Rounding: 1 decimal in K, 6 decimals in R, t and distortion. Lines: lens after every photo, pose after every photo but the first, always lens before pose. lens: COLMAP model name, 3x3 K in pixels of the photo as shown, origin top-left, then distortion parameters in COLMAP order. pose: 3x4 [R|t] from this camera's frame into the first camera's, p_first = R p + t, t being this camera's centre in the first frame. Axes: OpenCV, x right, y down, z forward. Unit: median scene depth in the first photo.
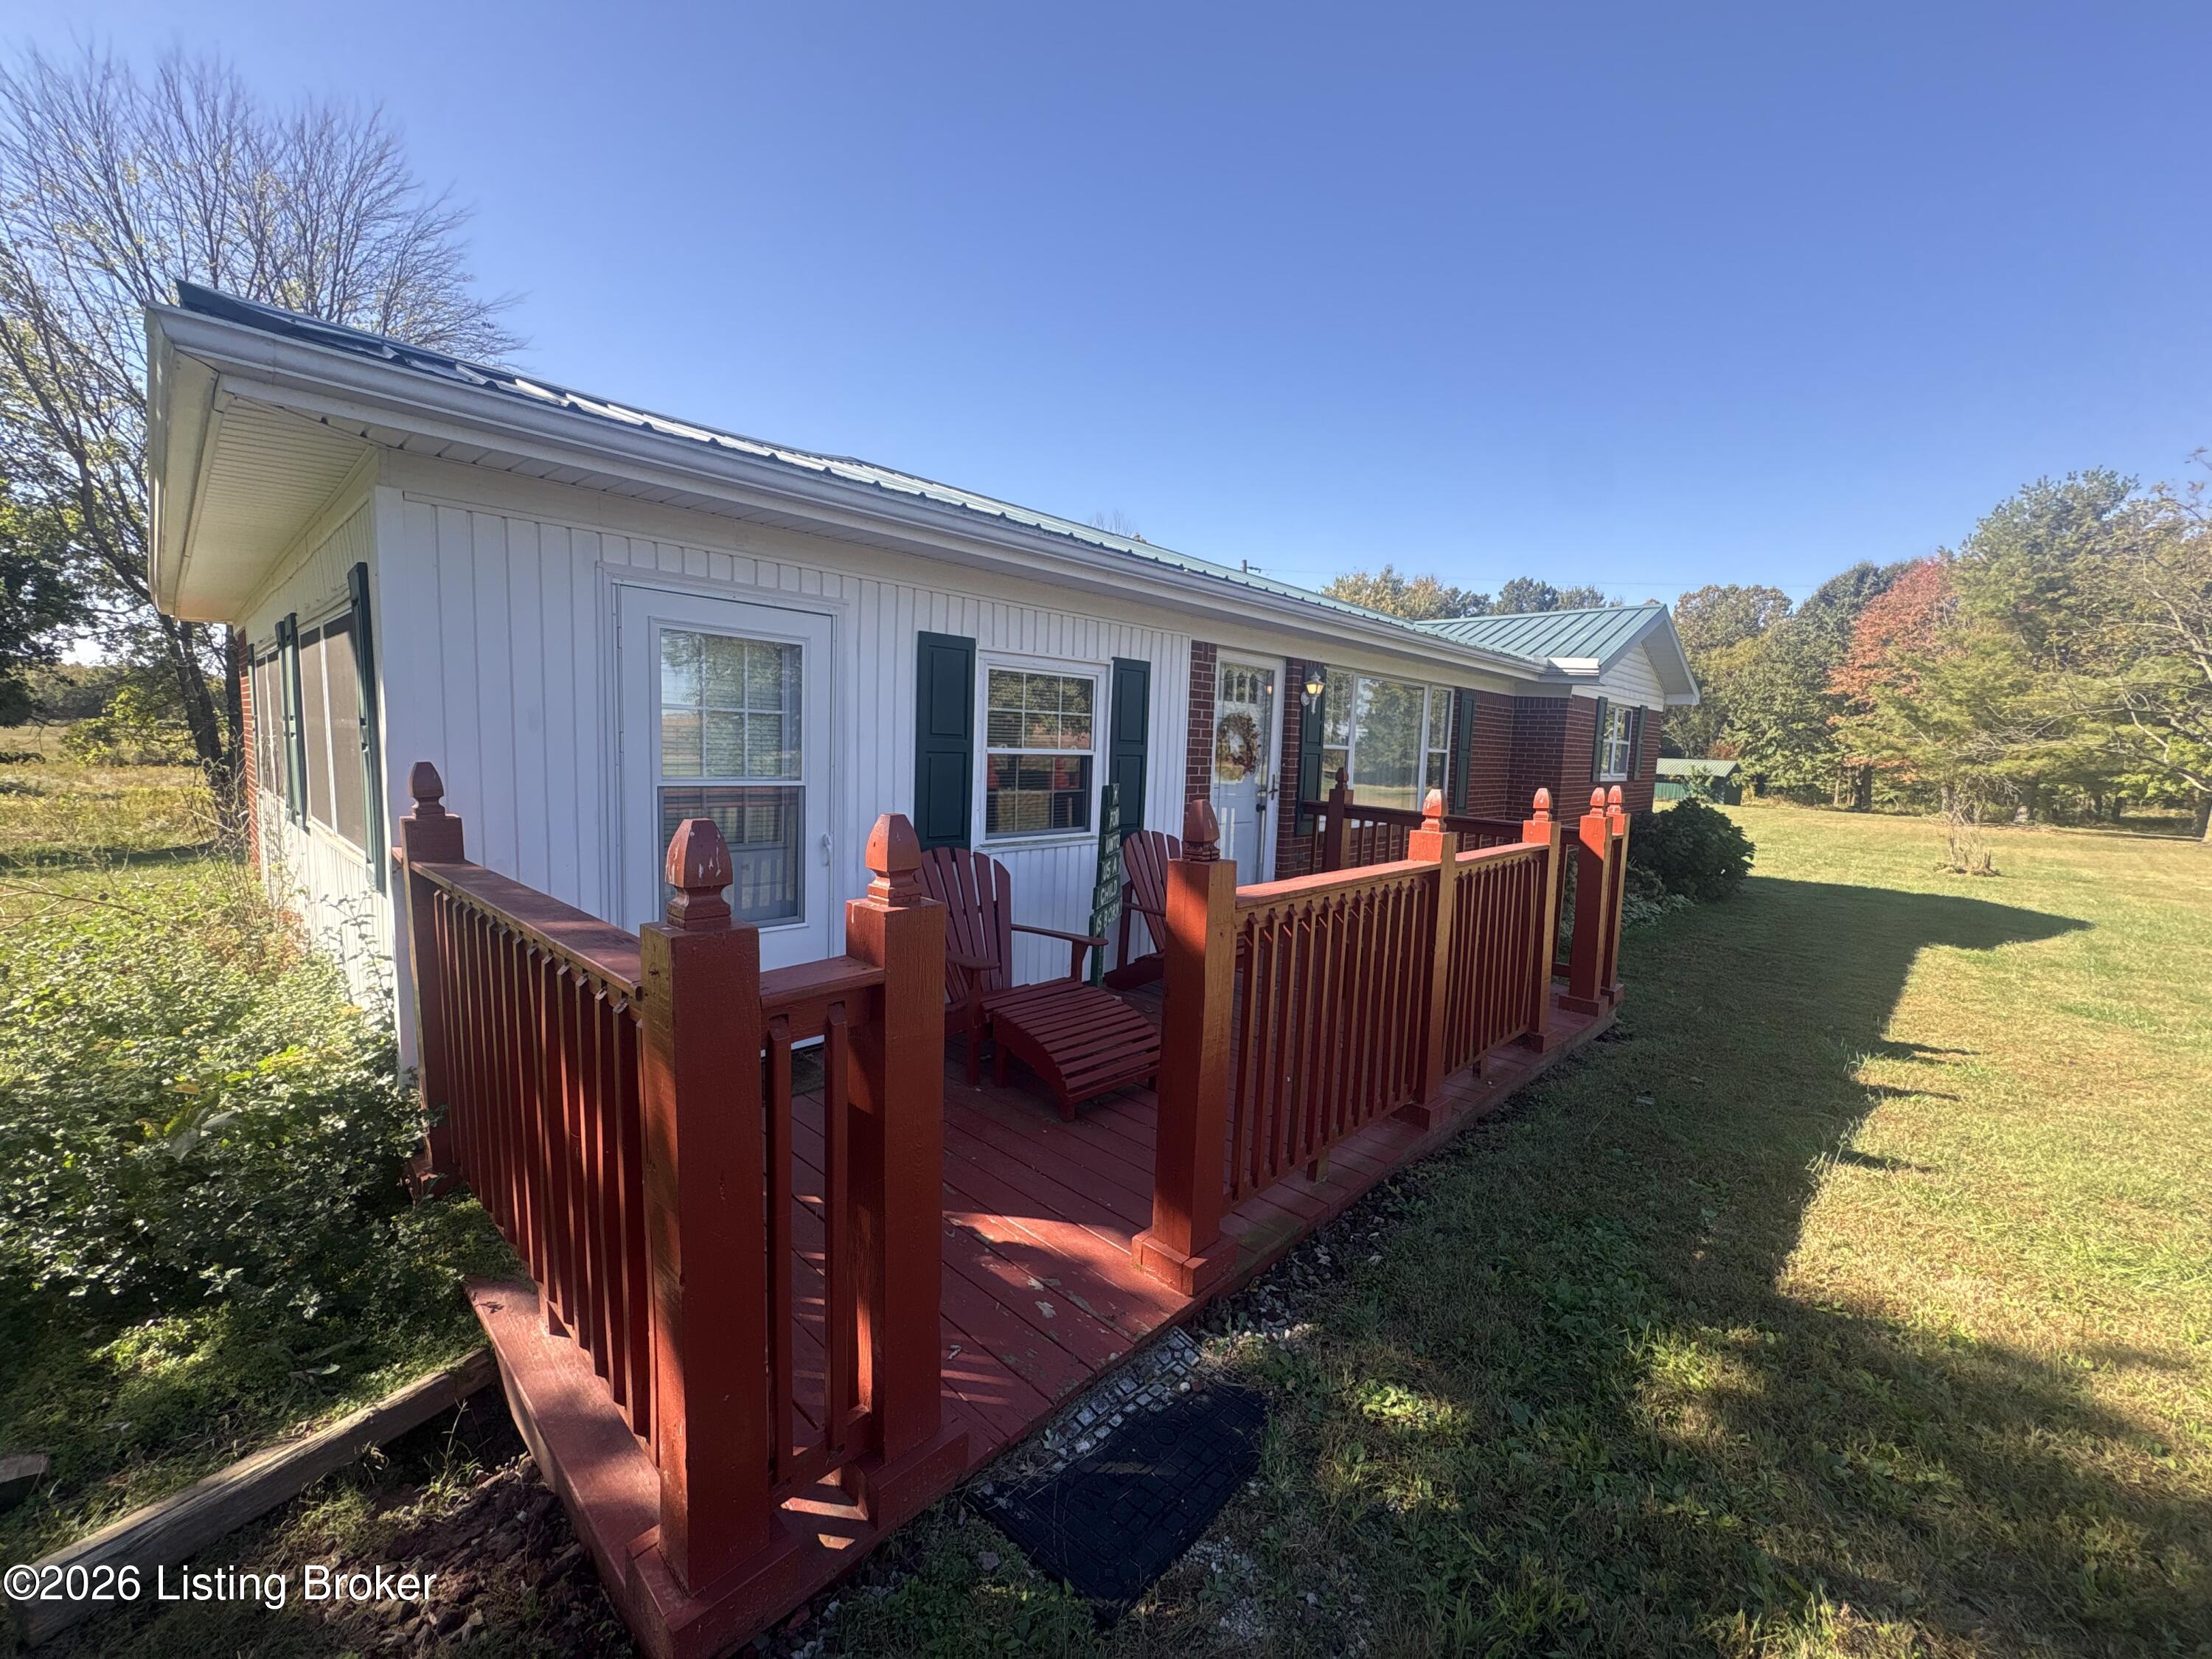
lens RADIAL K [[883.8, 0, 1103.2], [0, 883.8, 833.3], [0, 0, 1]] dist [0.006017, -0.000566]
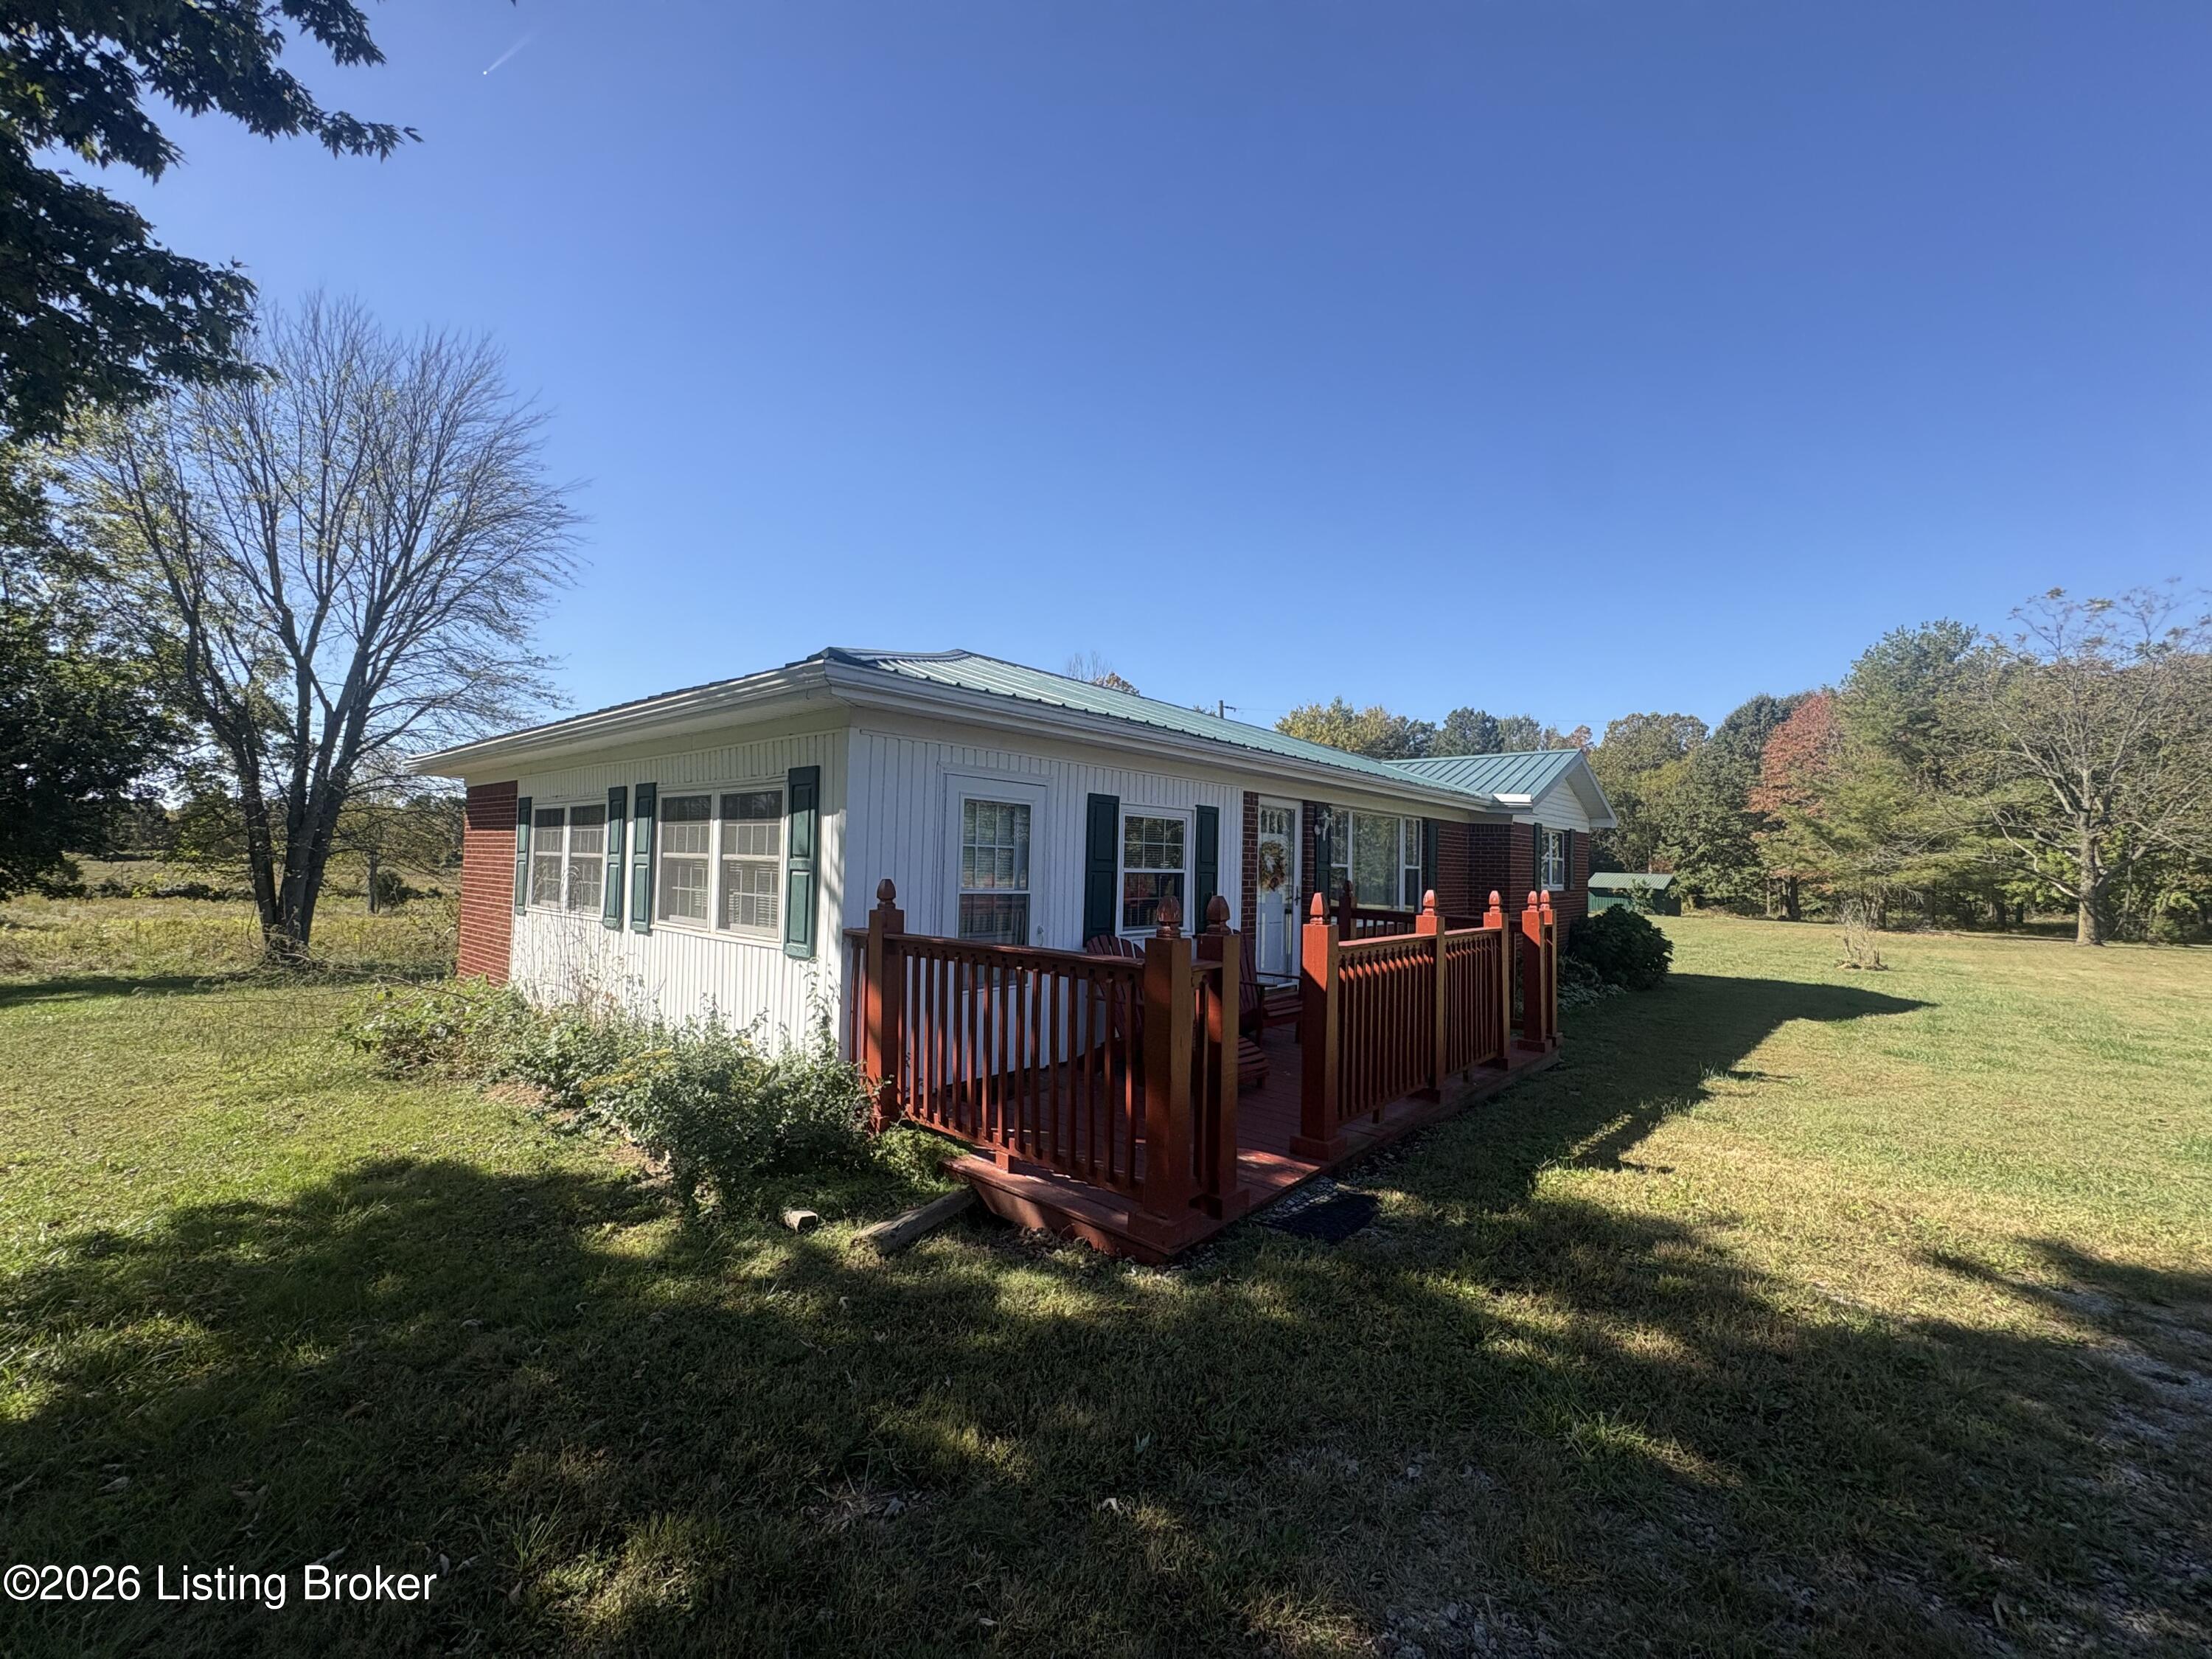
lens RADIAL K [[883.8, 0, 1105.4], [0, 883.8, 835.8], [0, 0, 1]] dist [0.006017, -0.000566]
pose [[0.998917, -0.010099, 0.045425, -0.052560], [0.016083, 0.990937, -0.133362, 0.010567], [-0.043667, 0.133948, 0.990026, -0.107389]]
